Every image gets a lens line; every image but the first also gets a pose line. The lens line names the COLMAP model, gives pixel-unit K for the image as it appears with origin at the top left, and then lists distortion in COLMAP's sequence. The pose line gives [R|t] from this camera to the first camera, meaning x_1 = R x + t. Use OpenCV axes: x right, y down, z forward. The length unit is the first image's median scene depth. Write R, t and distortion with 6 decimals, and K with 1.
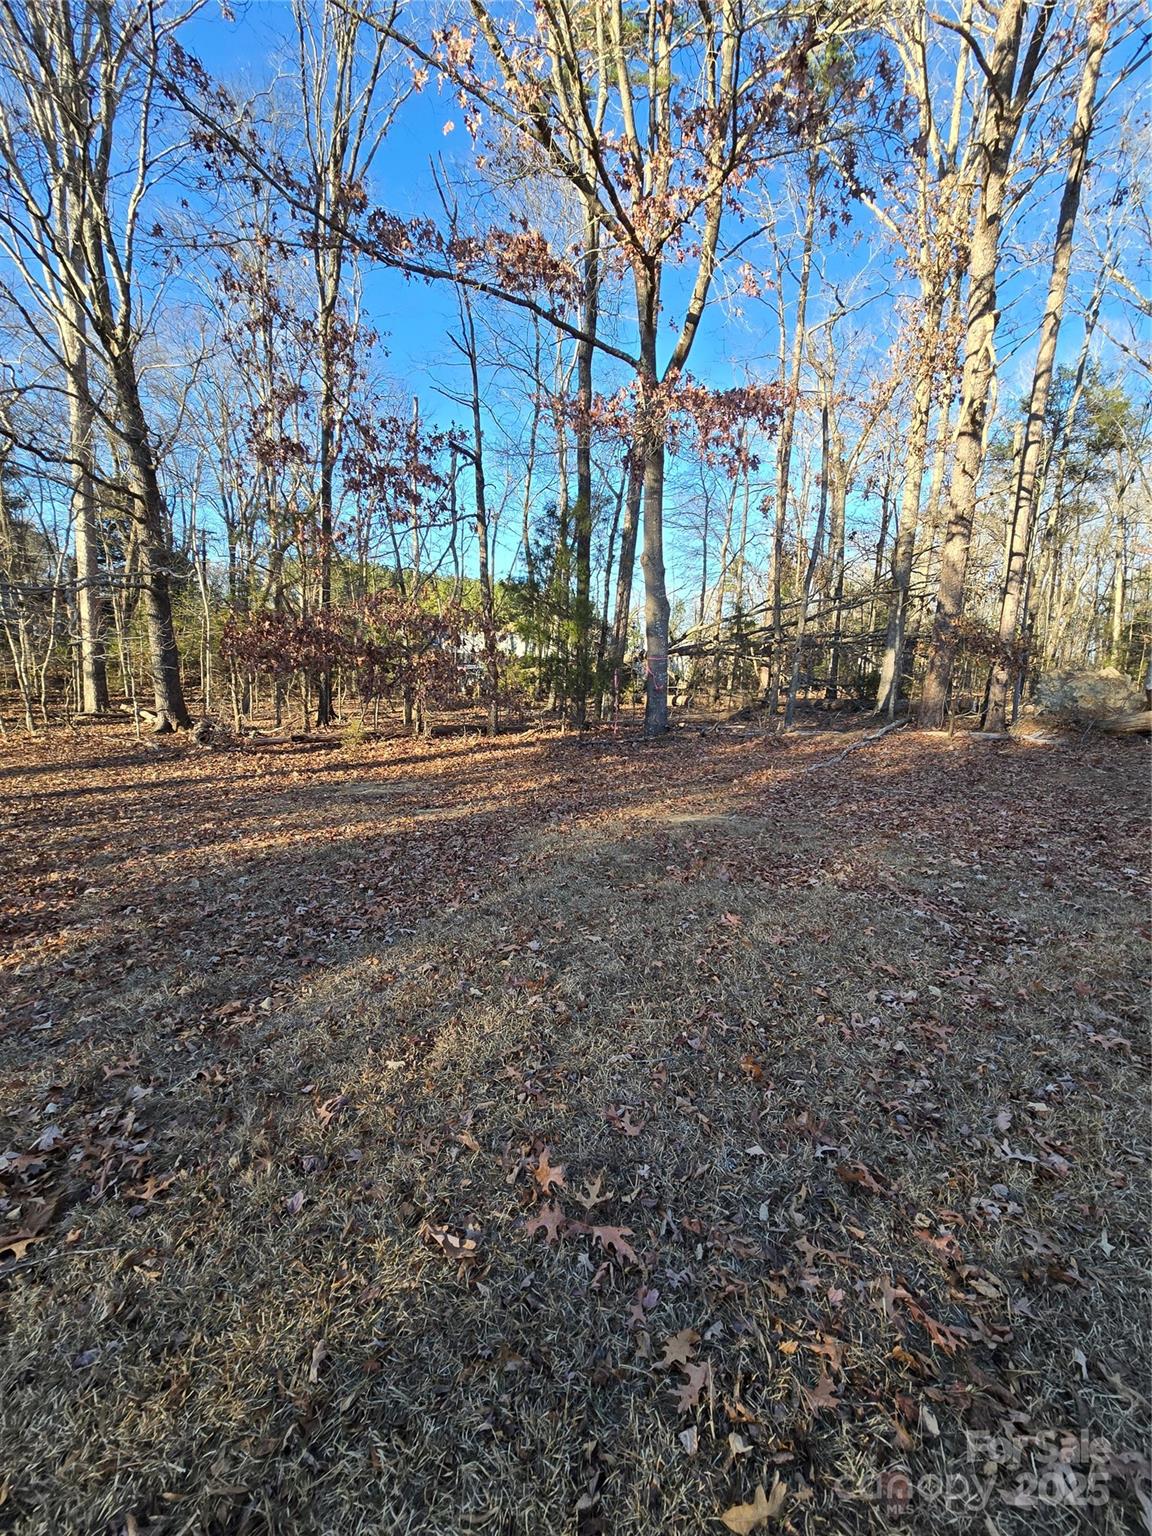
lens RADIAL K [[625.6, 0, 575.7], [0, 625.6, 769.0], [0, 0, 1]] dist [-0.001208, -0.000159]
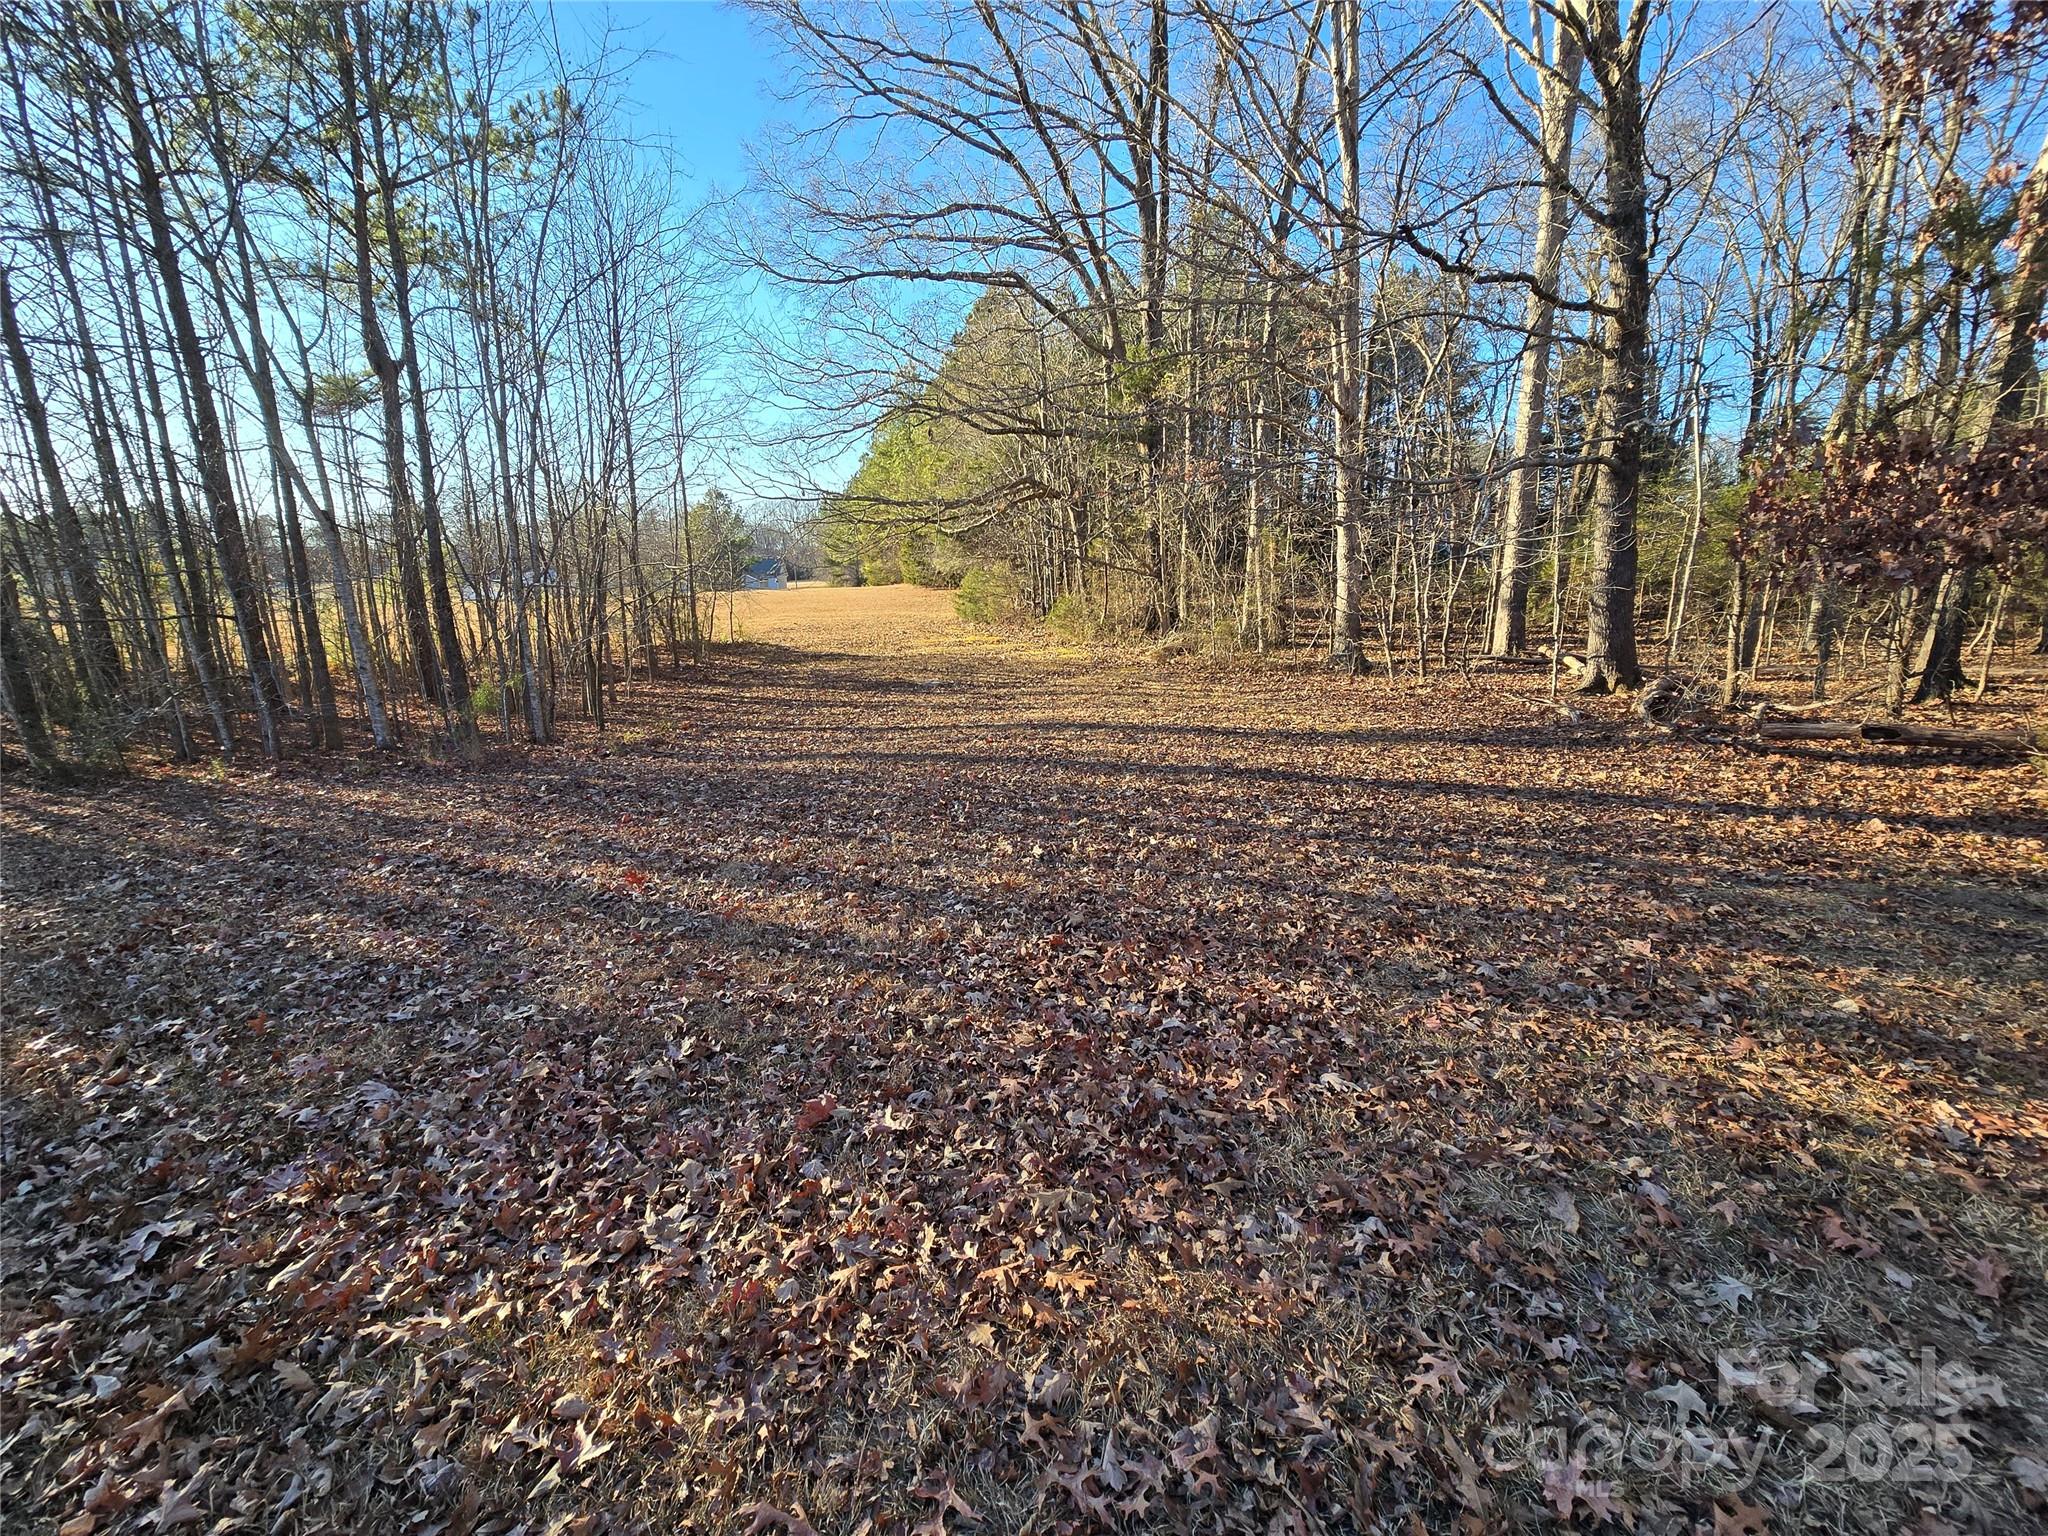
lens RADIAL K [[834.2, 0, 1030.4], [0, 834.2, 724.5], [0, 0, 1]] dist [-0.001208, -0.000159]
pose [[0.378567, 0.112930, -0.918659, -0.111252], [-0.118691, 0.990257, 0.072821, -0.023269], [0.917932, 0.081469, 0.388283, 0.178778]]
